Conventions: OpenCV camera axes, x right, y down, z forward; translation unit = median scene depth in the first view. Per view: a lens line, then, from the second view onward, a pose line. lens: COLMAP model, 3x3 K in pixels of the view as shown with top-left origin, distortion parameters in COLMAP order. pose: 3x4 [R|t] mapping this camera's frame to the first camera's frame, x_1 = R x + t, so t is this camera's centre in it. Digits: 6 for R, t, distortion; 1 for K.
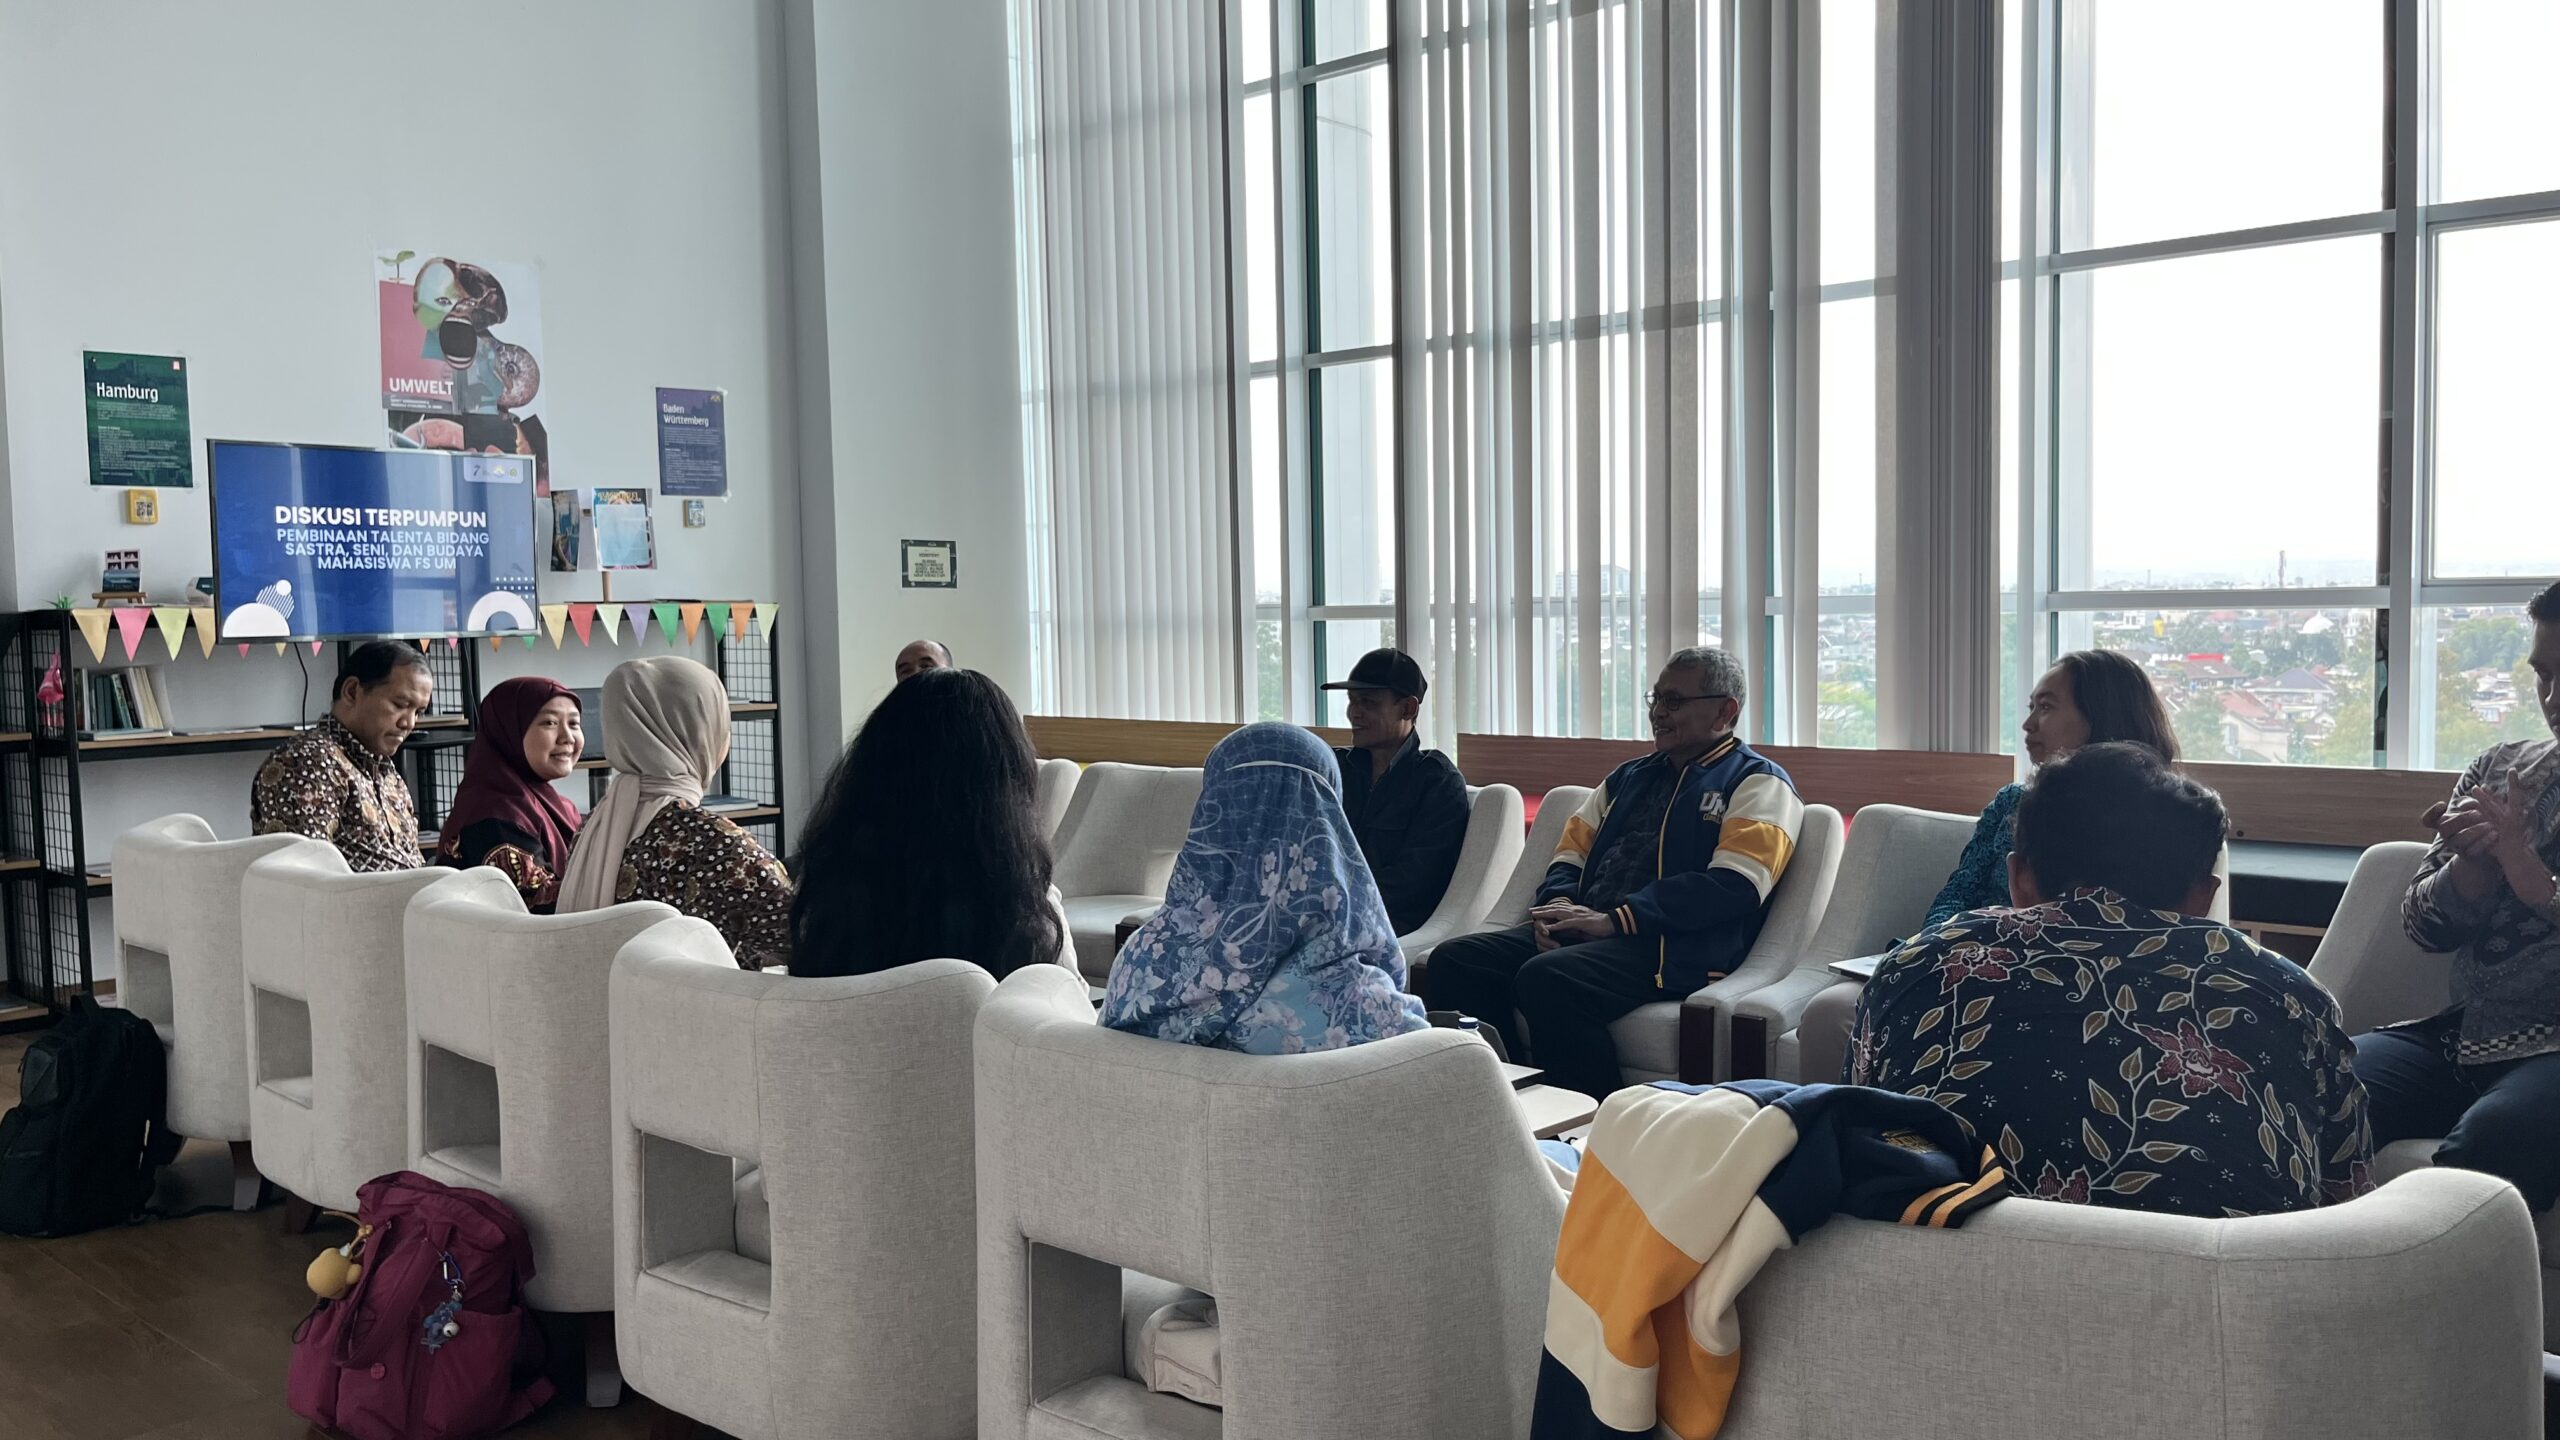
lens RADIAL K [[1976.4, 0, 1275.7], [0, 1976.4, 723.2], [0, 0, 1]] dist [0.035518, -0.015760]
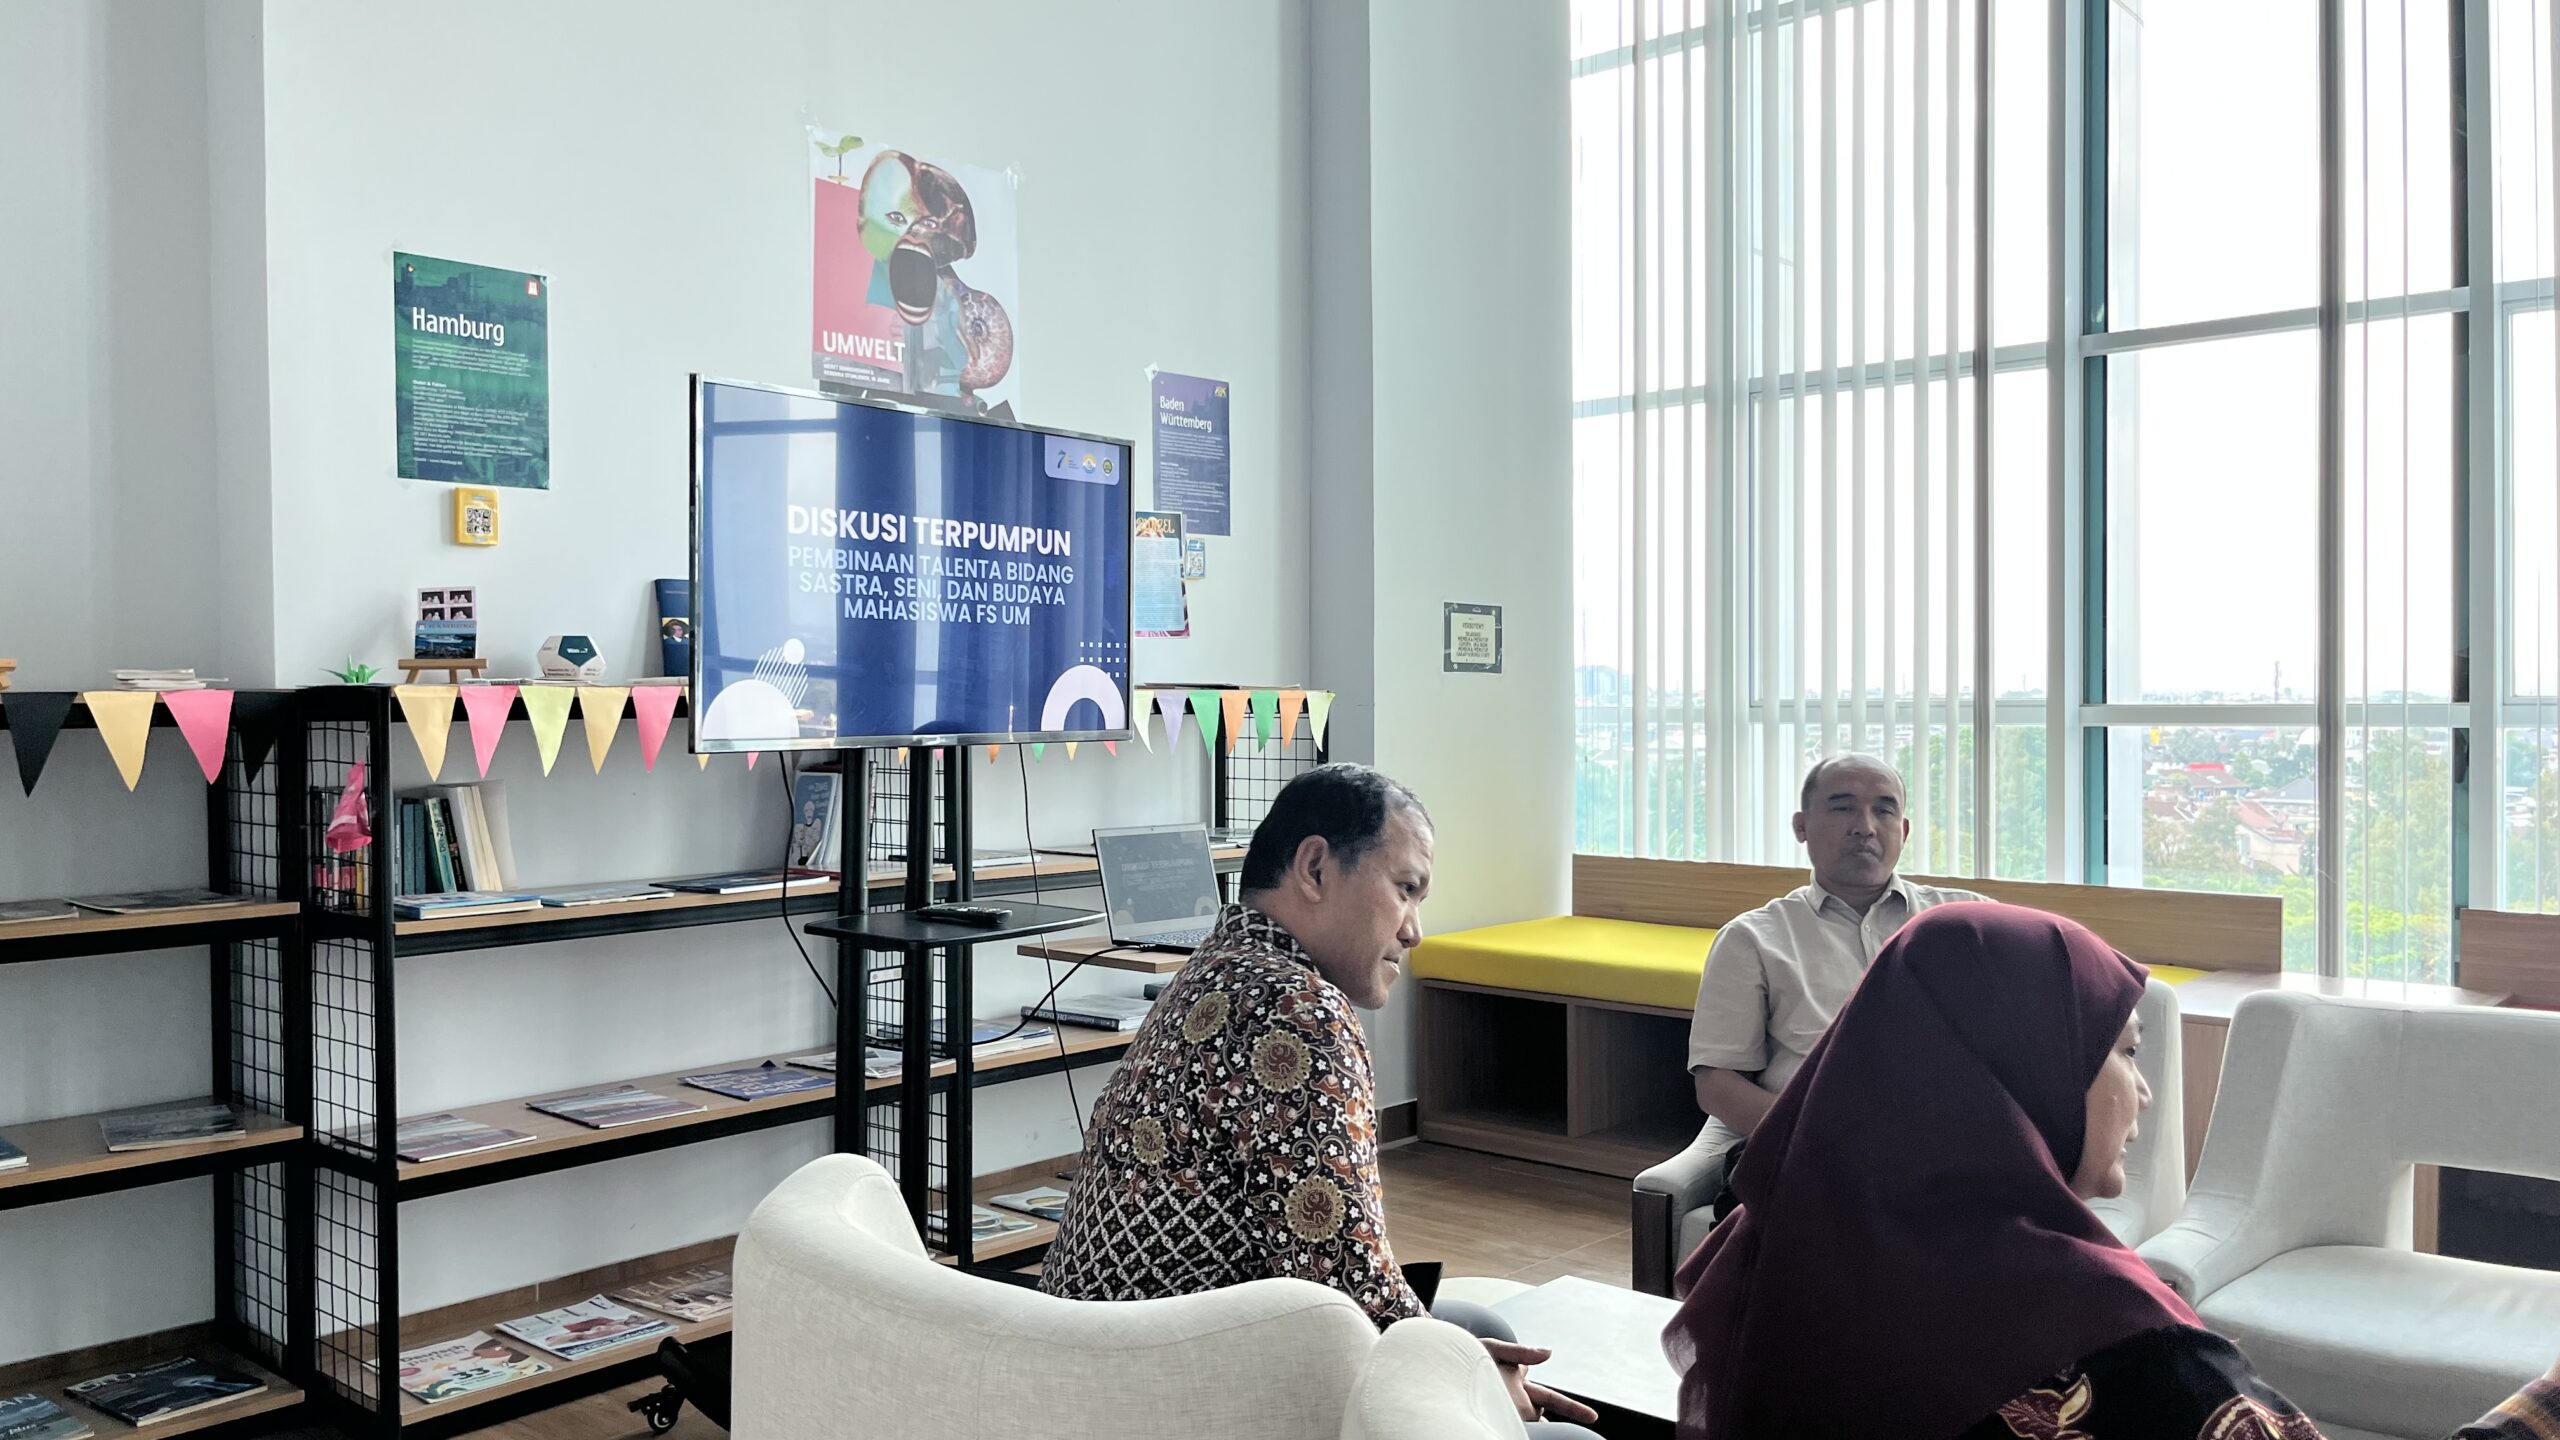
lens RADIAL K [[1976.4, 0, 1288.2], [0, 1976.4, 723.8], [0, 0, 1]] dist [0.035518, -0.015760]
pose [[0.999822, 0.011830, 0.014705, -0.333021], [-0.011093, 0.998725, -0.049246, -0.020082], [-0.015269, 0.049074, 0.998678, 0.405425]]
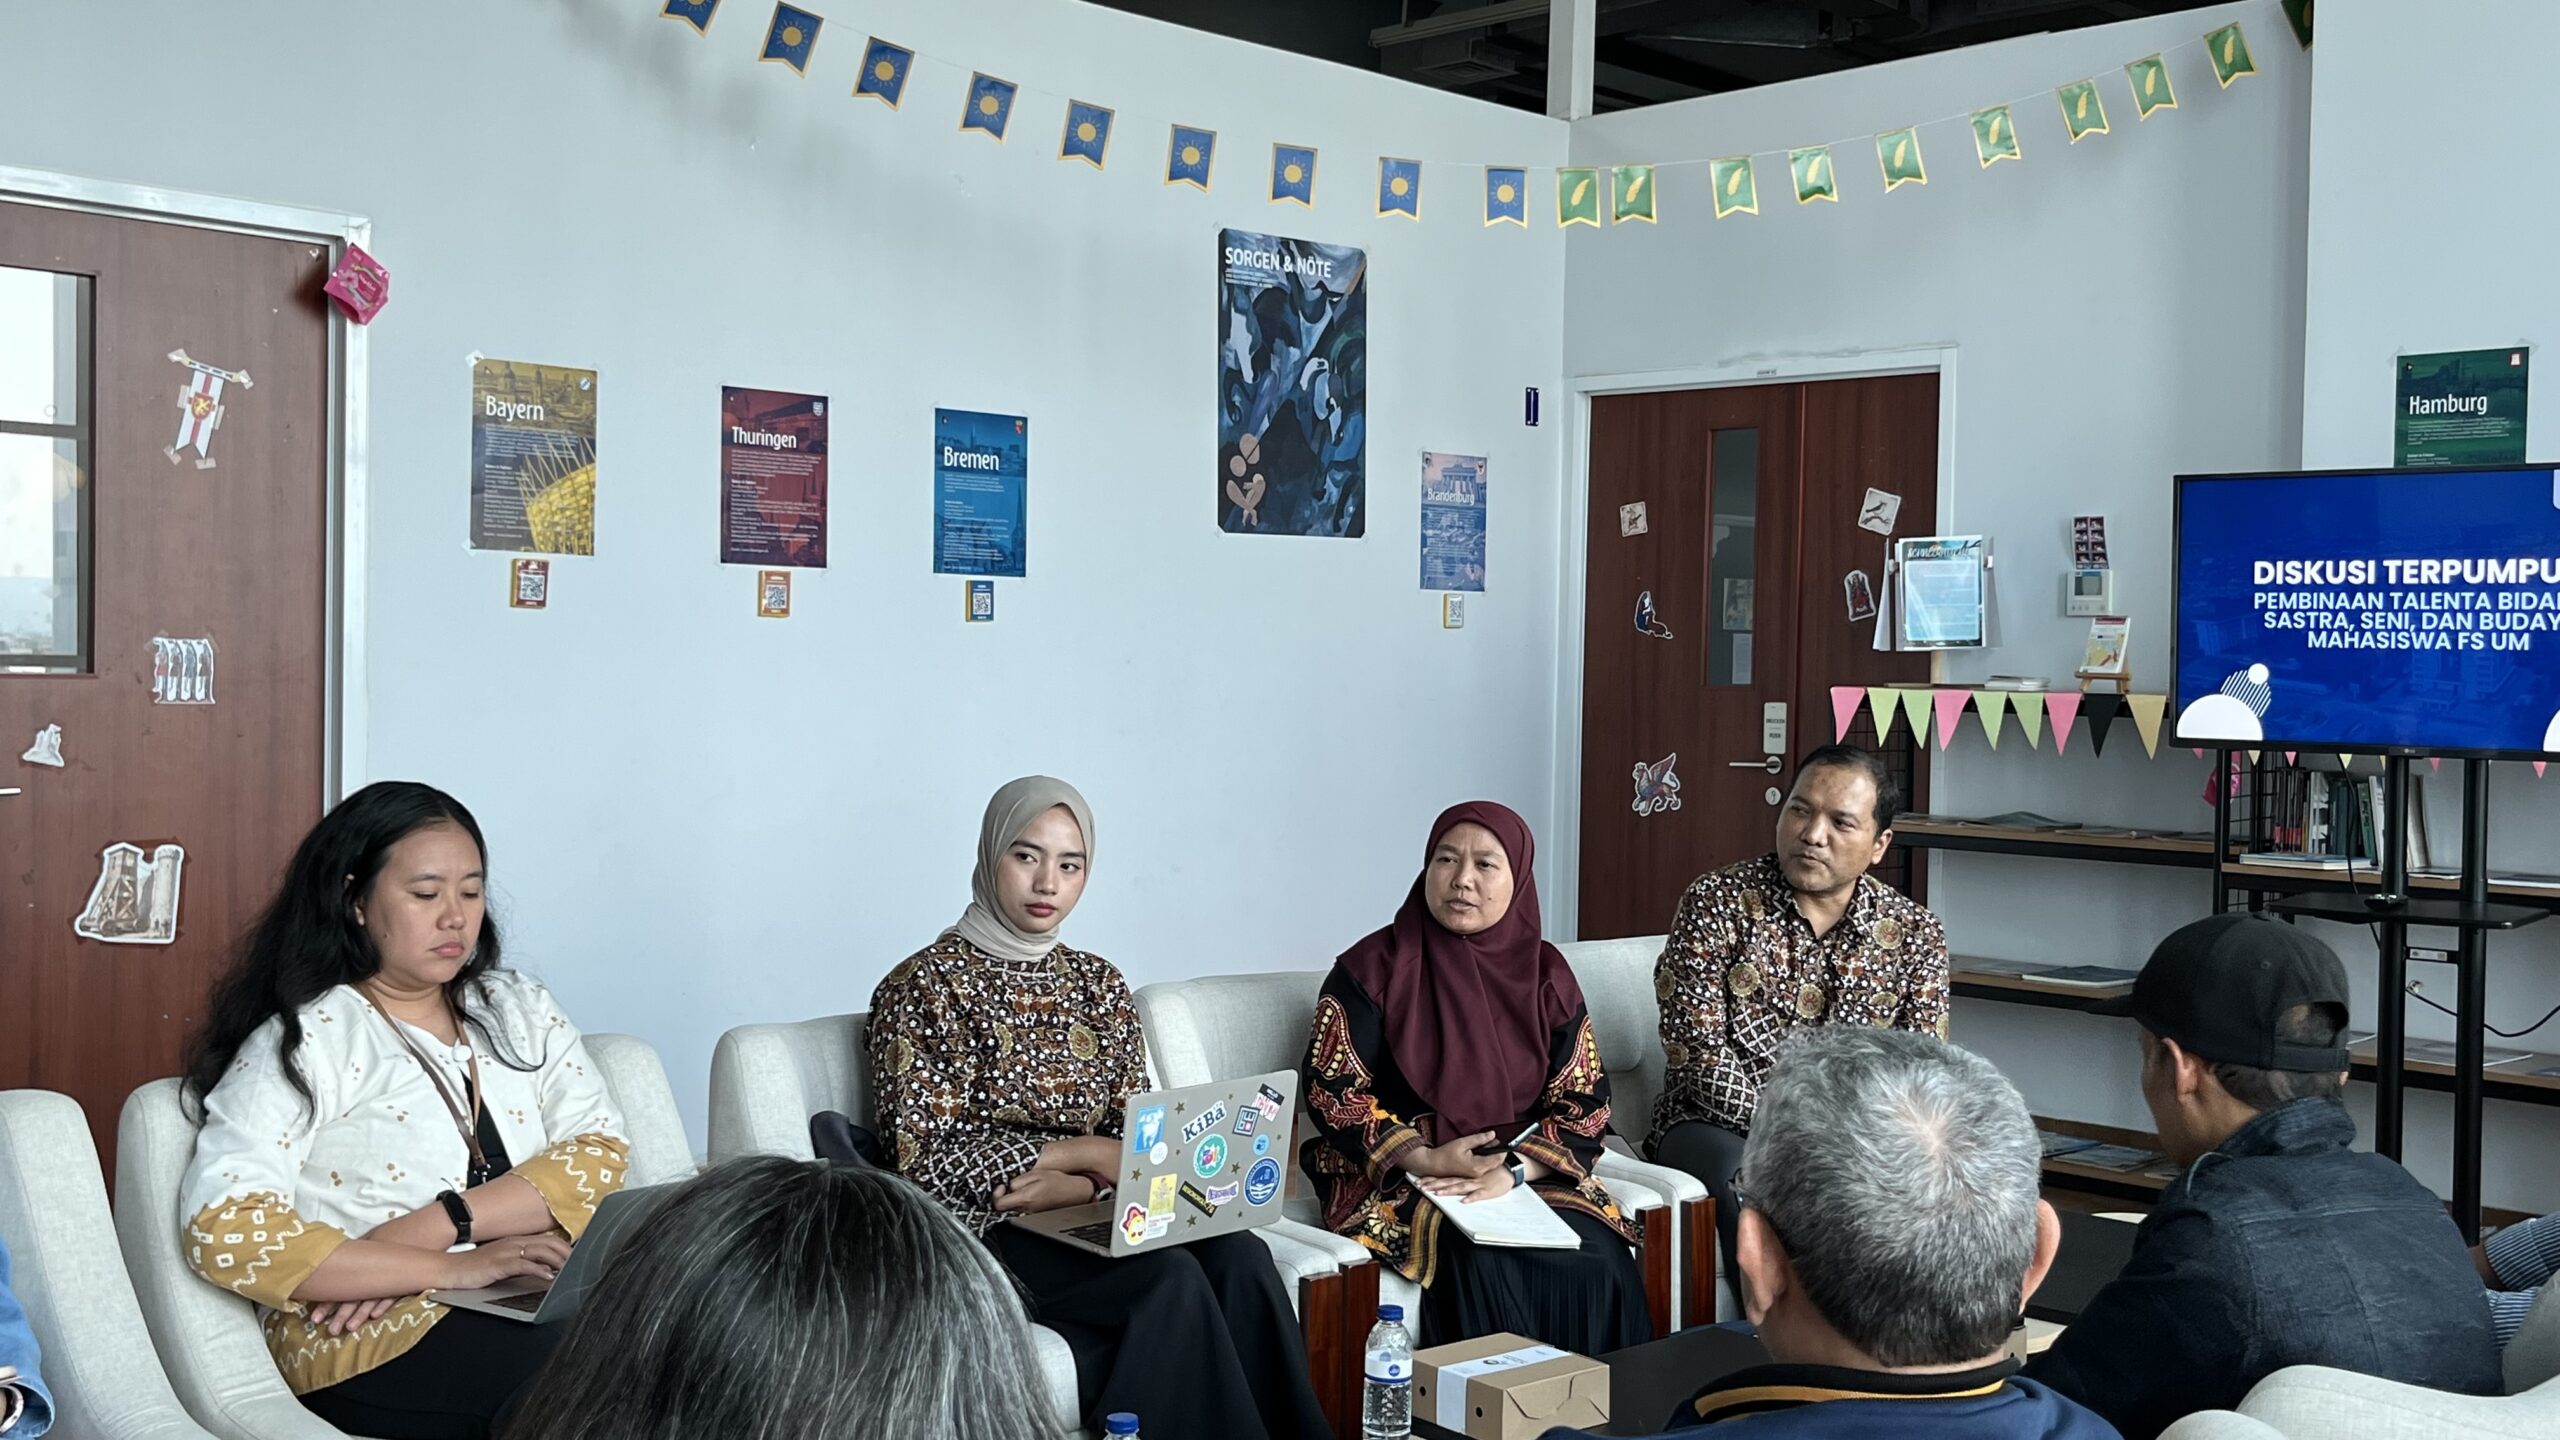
lens RADIAL K [[2602.1, 0, 1275.8], [0, 2602.1, 715.0], [0, 0, 1]] dist [0.055773, 0.000000]
pose [[-0.070156, 0.040546, -0.996712, 0.427197], [-0.079225, 0.995791, 0.046085, -0.062121], [0.994385, 0.082198, -0.066649, 0.642713]]
